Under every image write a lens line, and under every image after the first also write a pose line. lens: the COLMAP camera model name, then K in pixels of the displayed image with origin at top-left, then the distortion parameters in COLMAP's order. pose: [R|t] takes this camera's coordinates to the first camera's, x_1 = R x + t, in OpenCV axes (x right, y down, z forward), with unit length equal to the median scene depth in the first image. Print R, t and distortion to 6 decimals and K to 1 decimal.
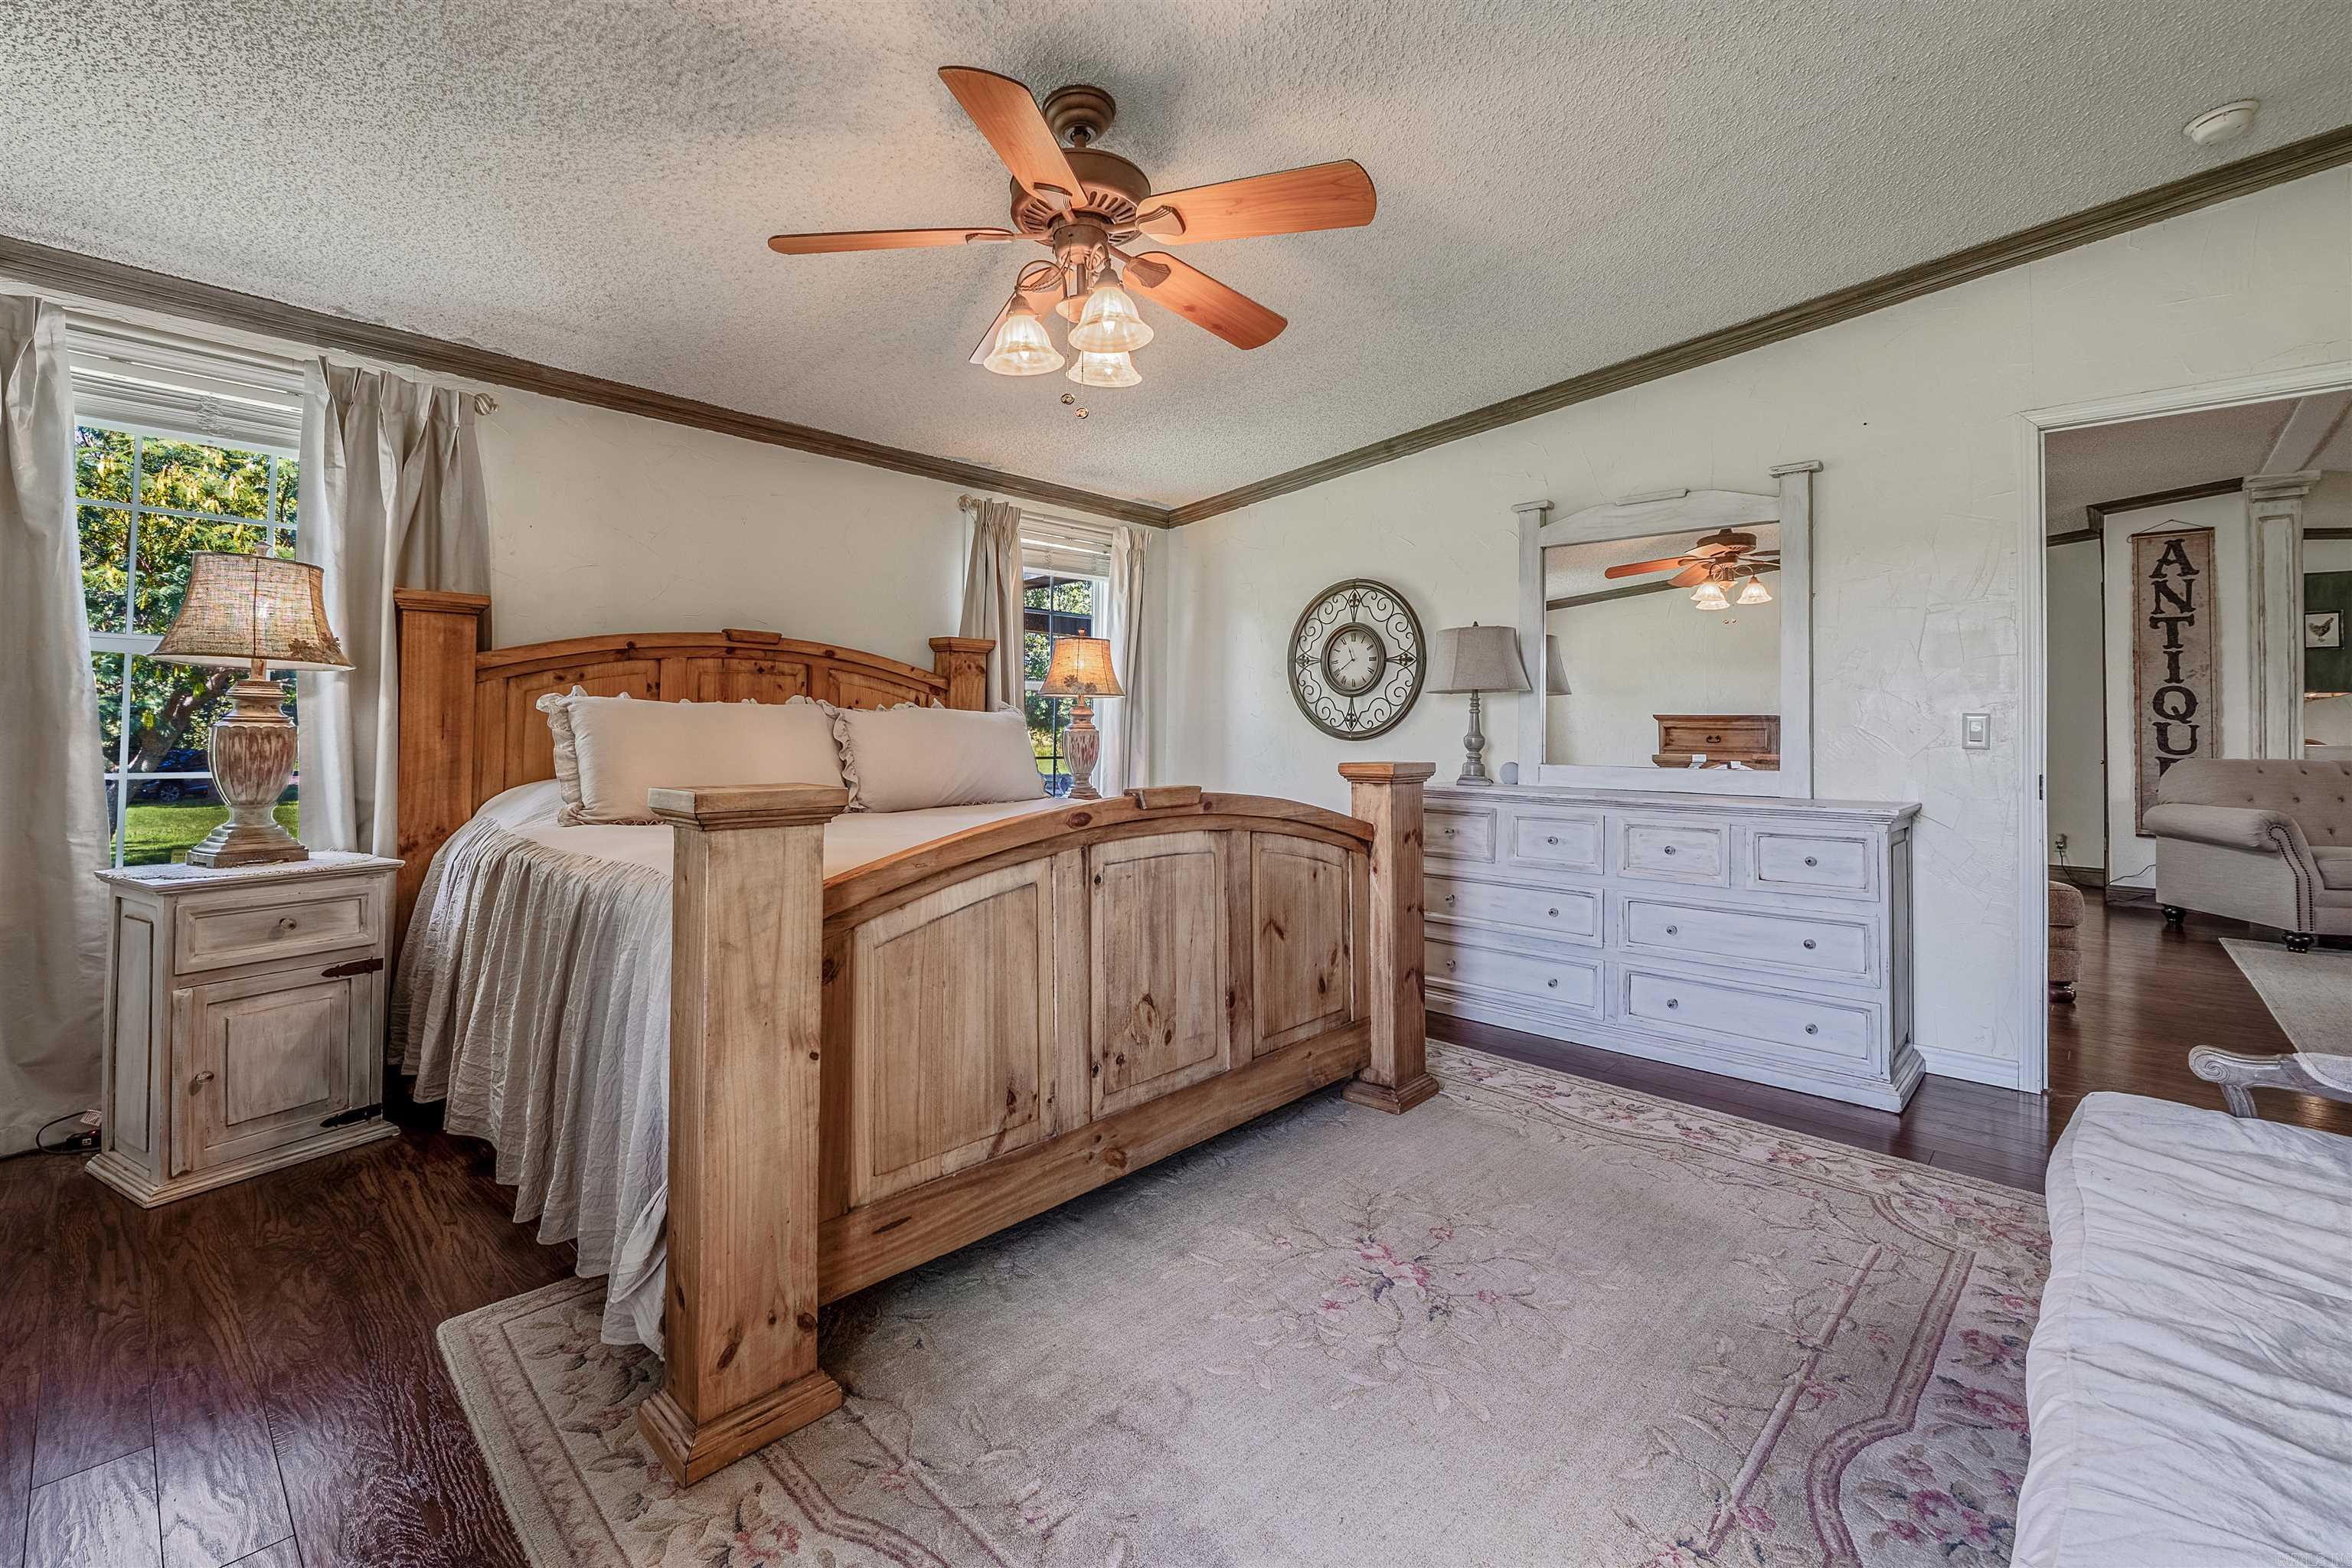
lens RADIAL K [[1017.6, 0, 1146.9], [0, 1017.6, 722.3], [0, 0, 1]] dist [-0.004506, -0.000432]
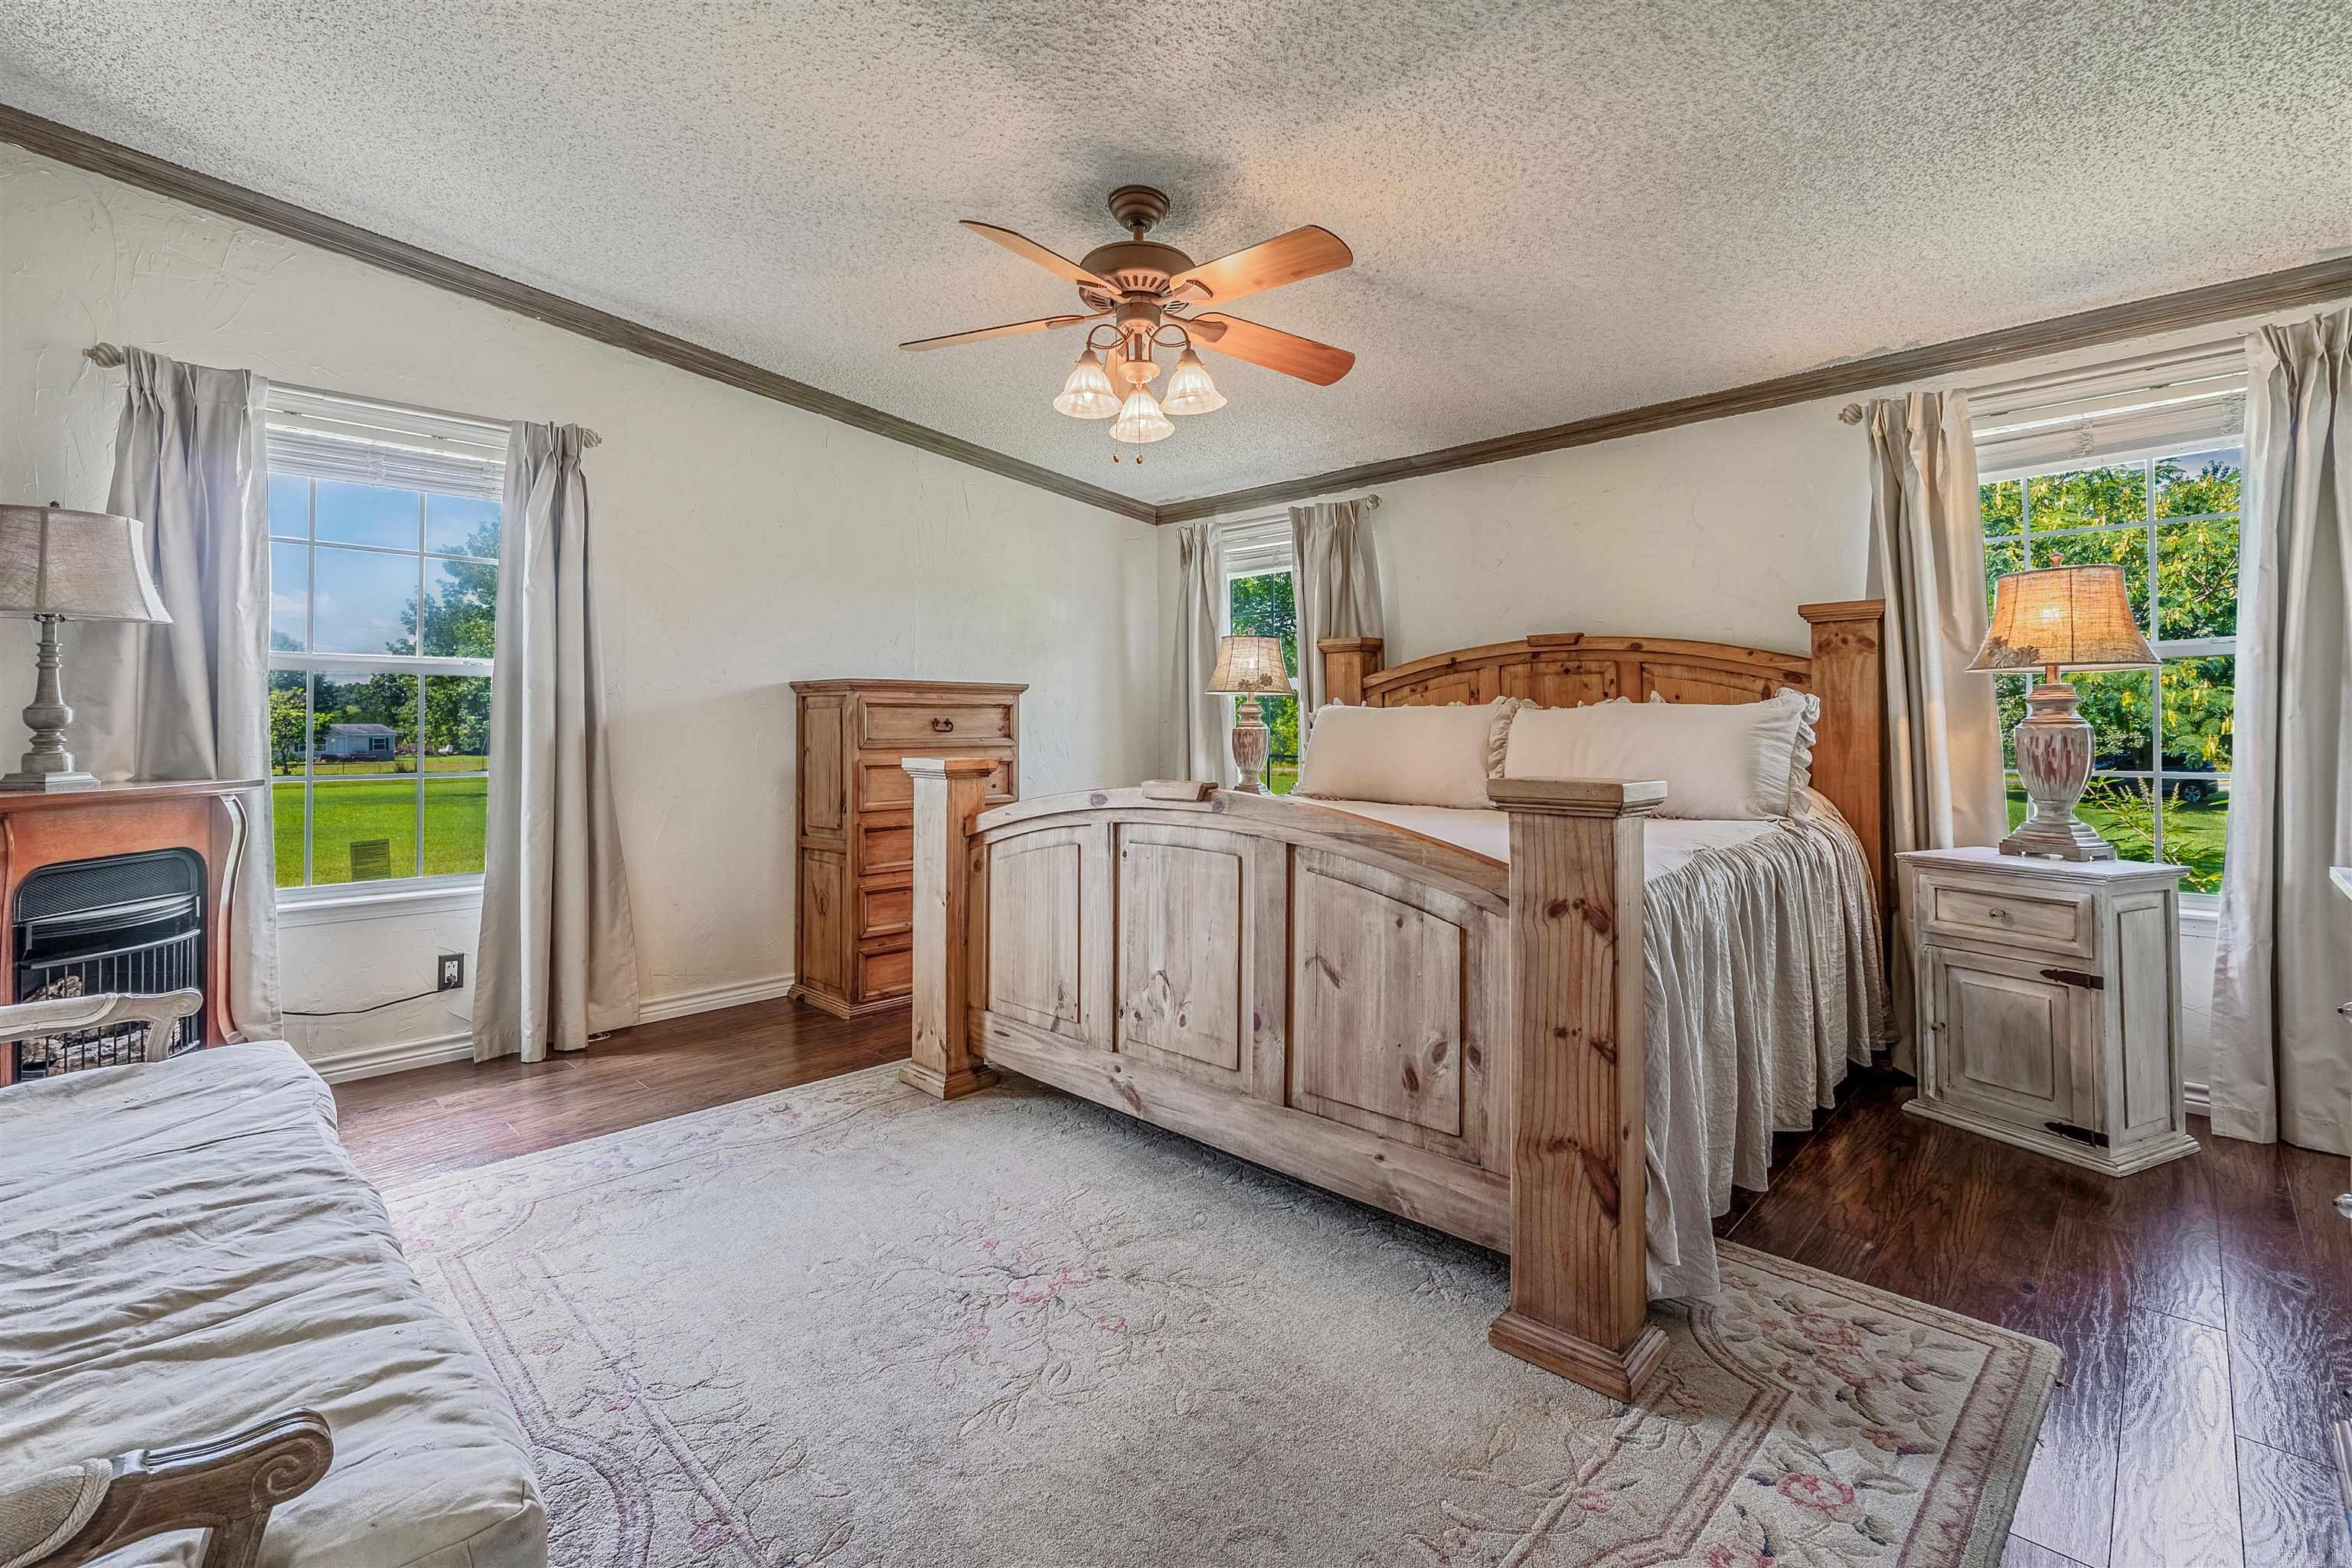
lens RADIAL K [[1022.6, 0, 1171.2], [0, 1022.6, 728.4], [0, 0, 1]] dist [0.003110, 0.000184]
pose [[-0.007250, -0.005441, -0.999959, 0.748999], [0.009827, 0.999937, -0.005512, 0.009774], [0.999925, -0.009866, -0.007196, 0.695491]]
